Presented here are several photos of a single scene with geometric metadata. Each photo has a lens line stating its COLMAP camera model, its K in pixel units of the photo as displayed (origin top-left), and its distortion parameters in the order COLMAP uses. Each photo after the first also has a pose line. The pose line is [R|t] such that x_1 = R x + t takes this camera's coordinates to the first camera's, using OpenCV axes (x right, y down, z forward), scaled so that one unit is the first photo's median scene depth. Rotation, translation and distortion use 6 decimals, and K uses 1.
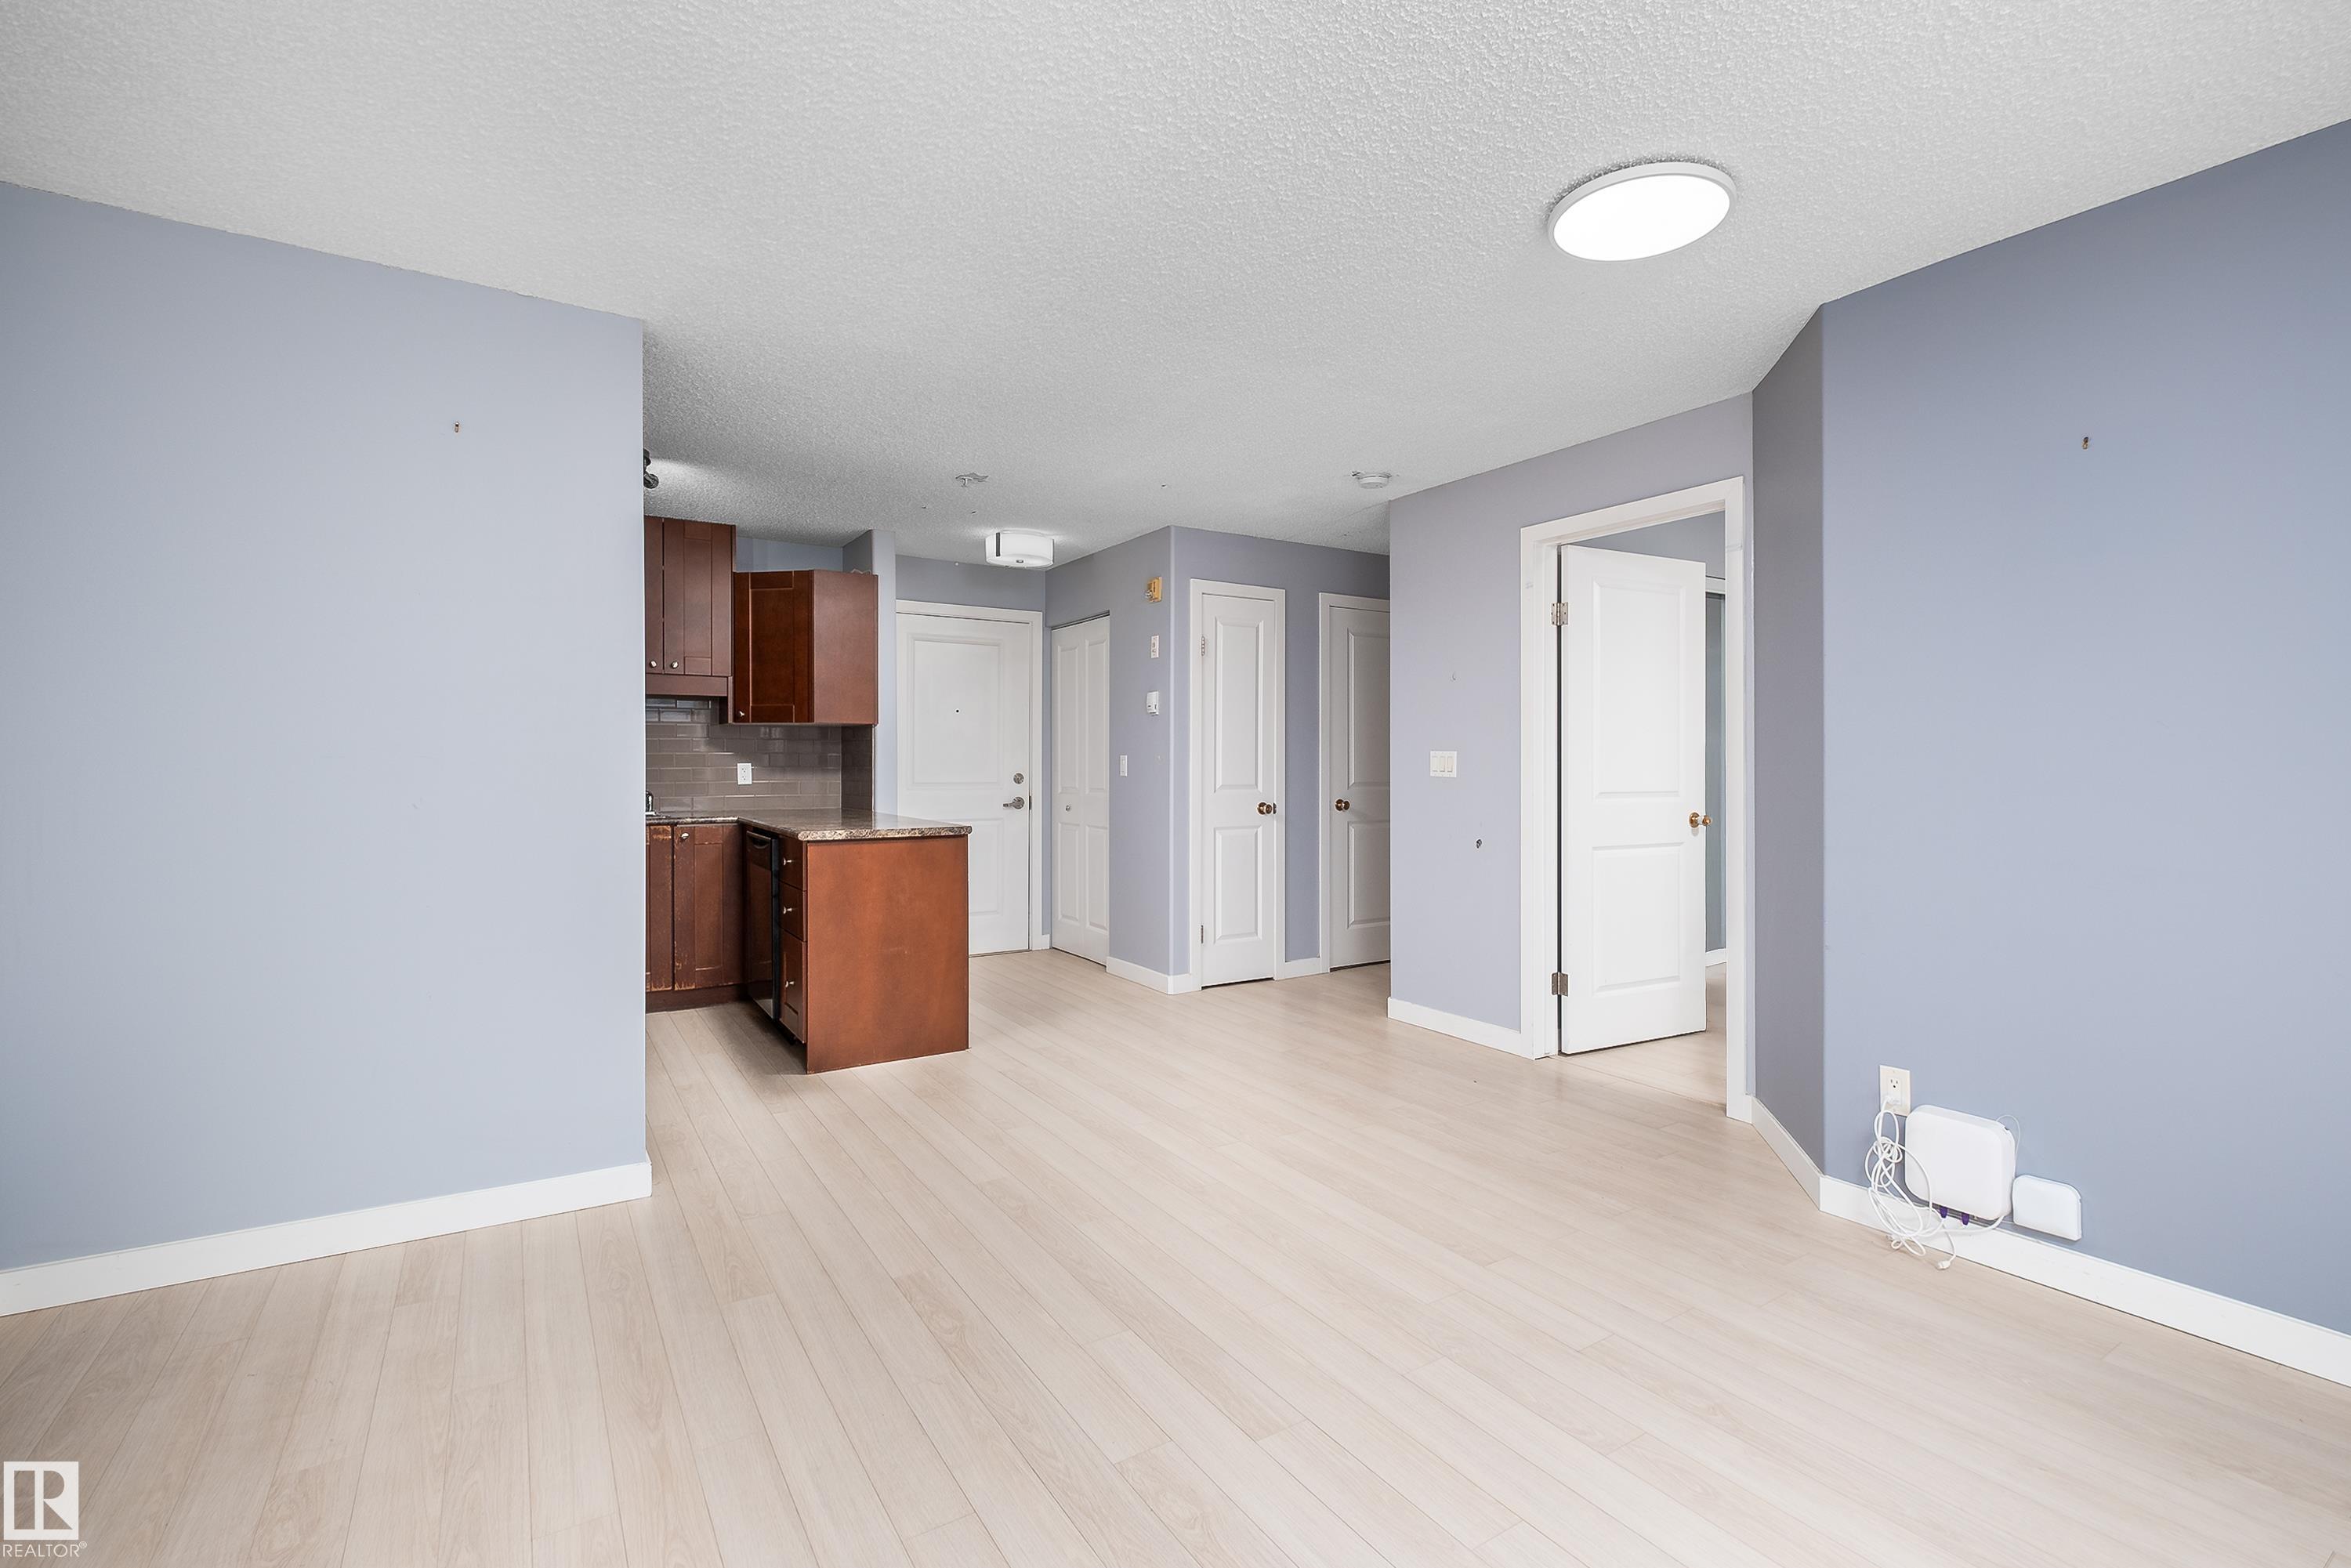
lens RADIAL K [[1077.6, 0, 1255.1], [0, 1077.6, 759.8], [0, 0, 1]] dist [0.000988, -0.000042]
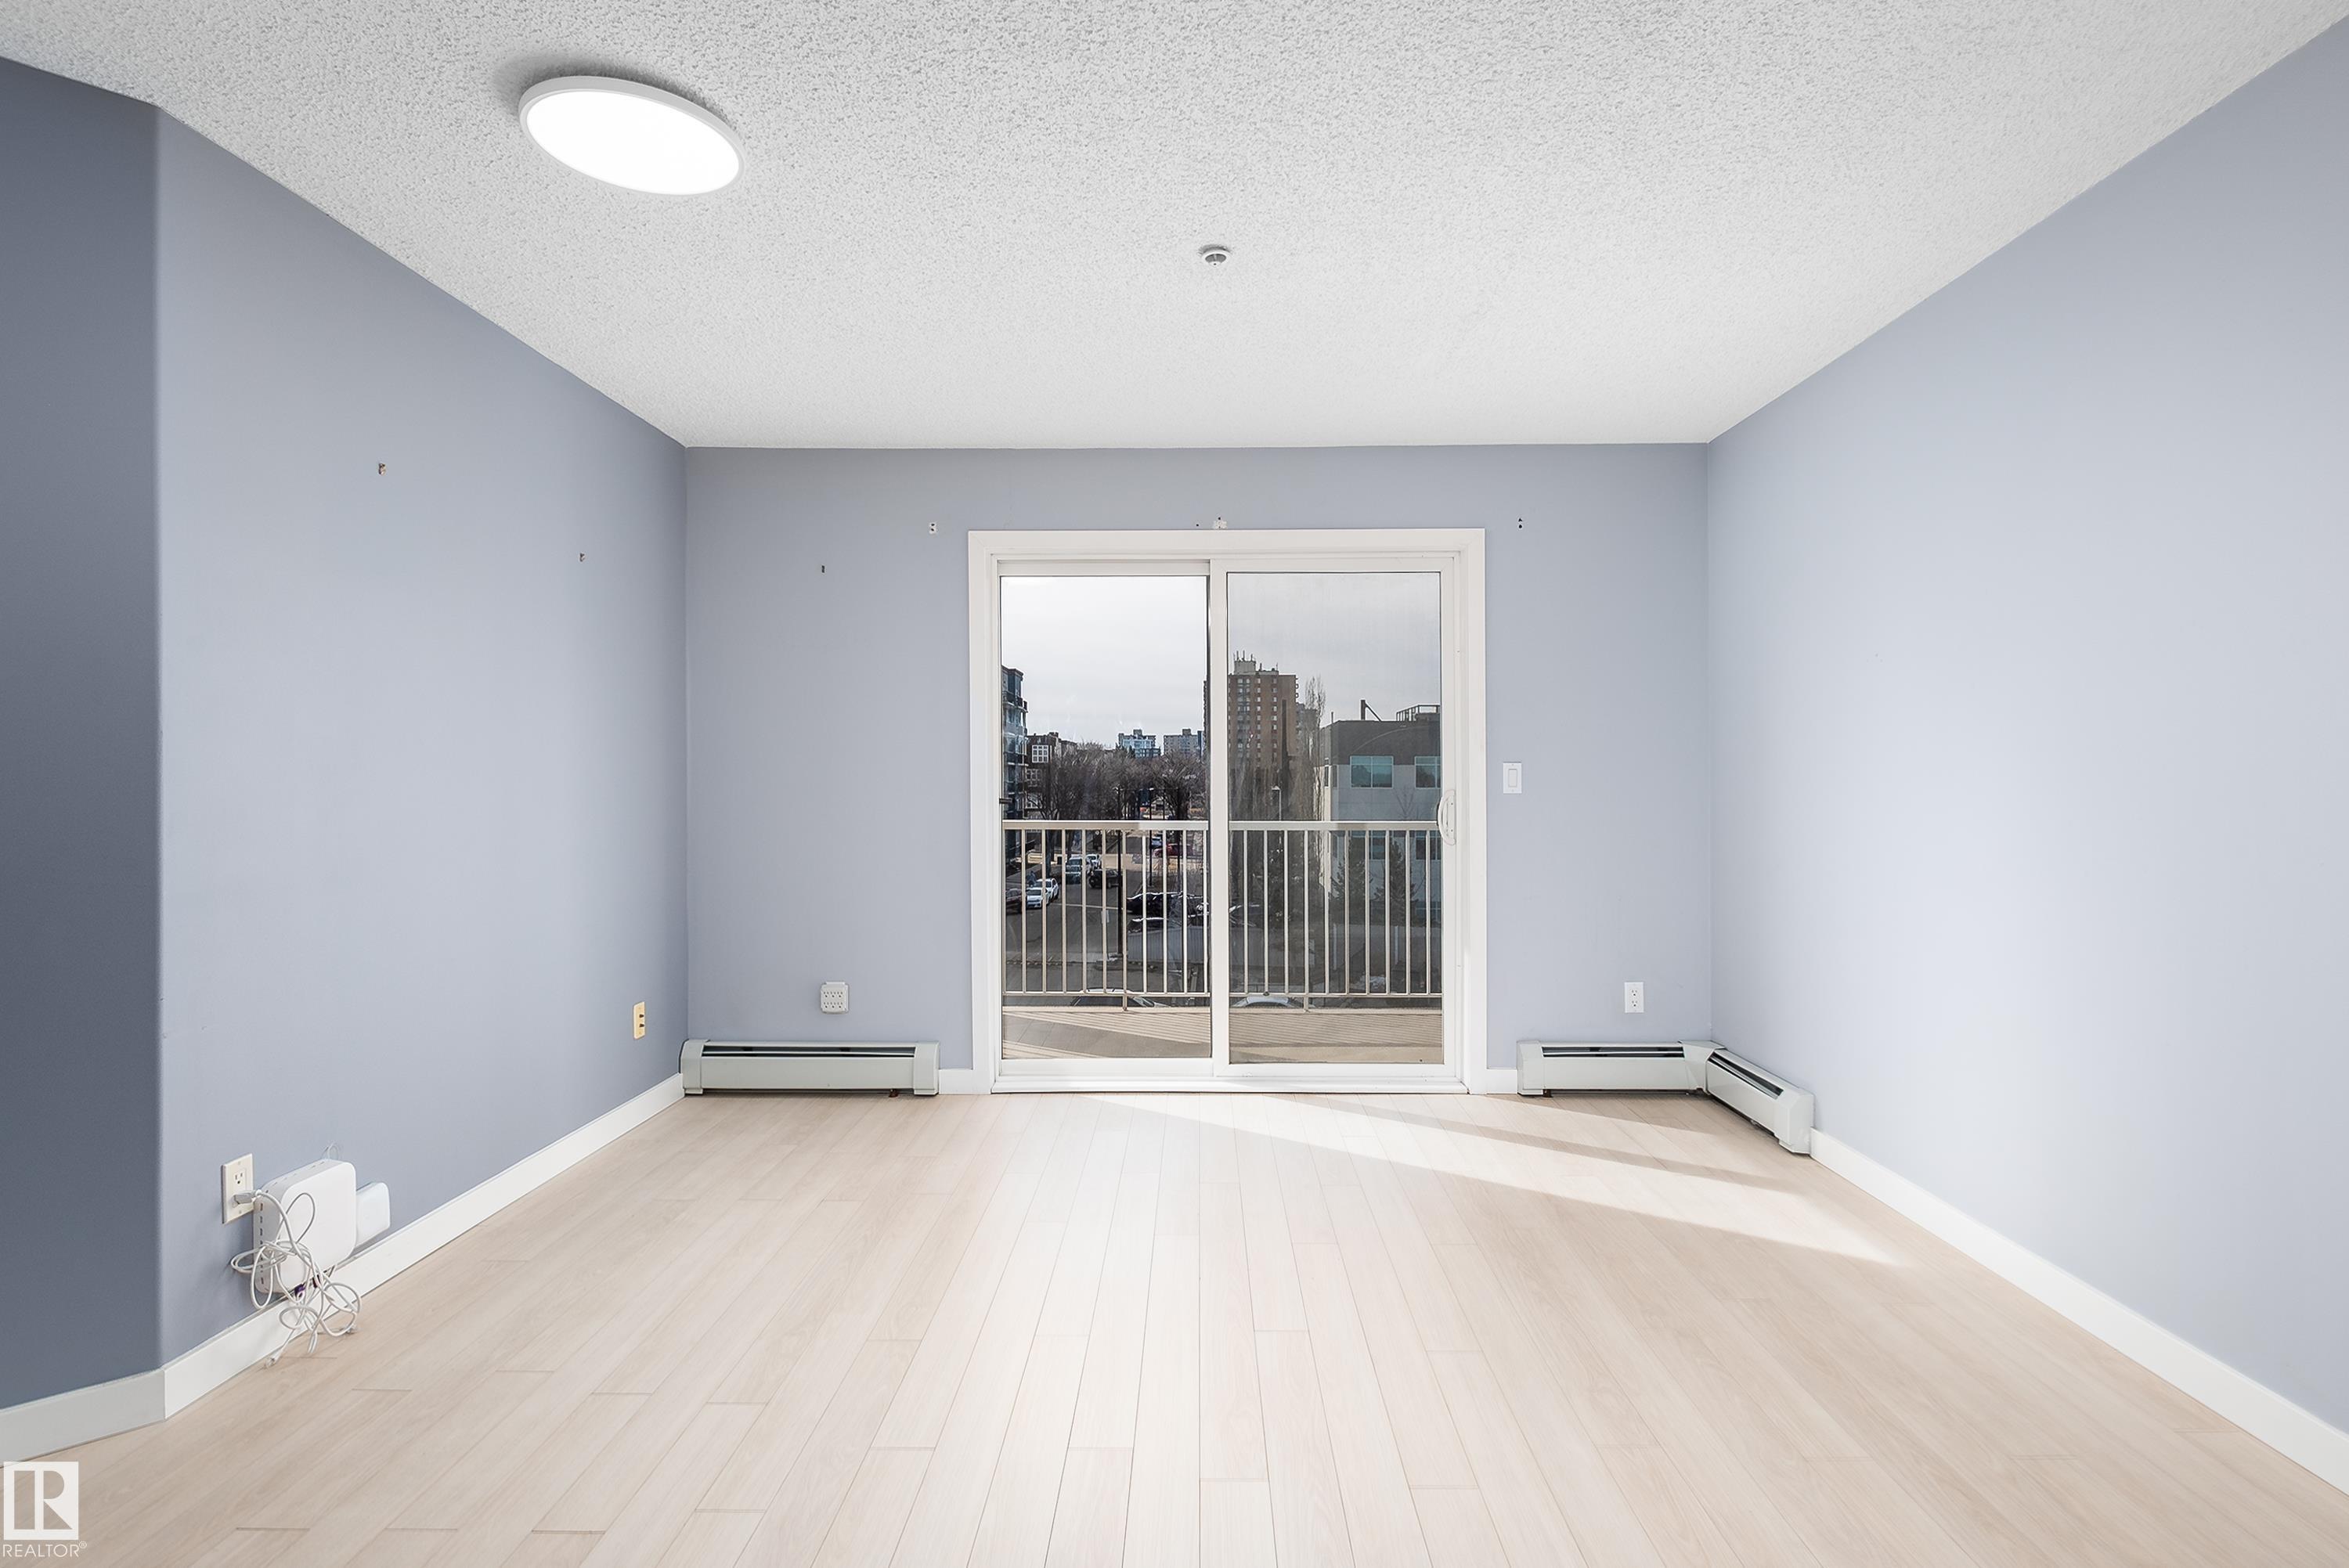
lens RADIAL K [[1151.8, 0, 1176.8], [0, 1151.8, 789.4], [0, 0, 1]] dist [0.011088, -0.000424]
pose [[-0.809487, -0.005872, 0.587109, -0.225741], [-0.002507, 0.999975, 0.006545, 0.003762], [-0.587133, 0.003826, -0.809482, 0.633691]]
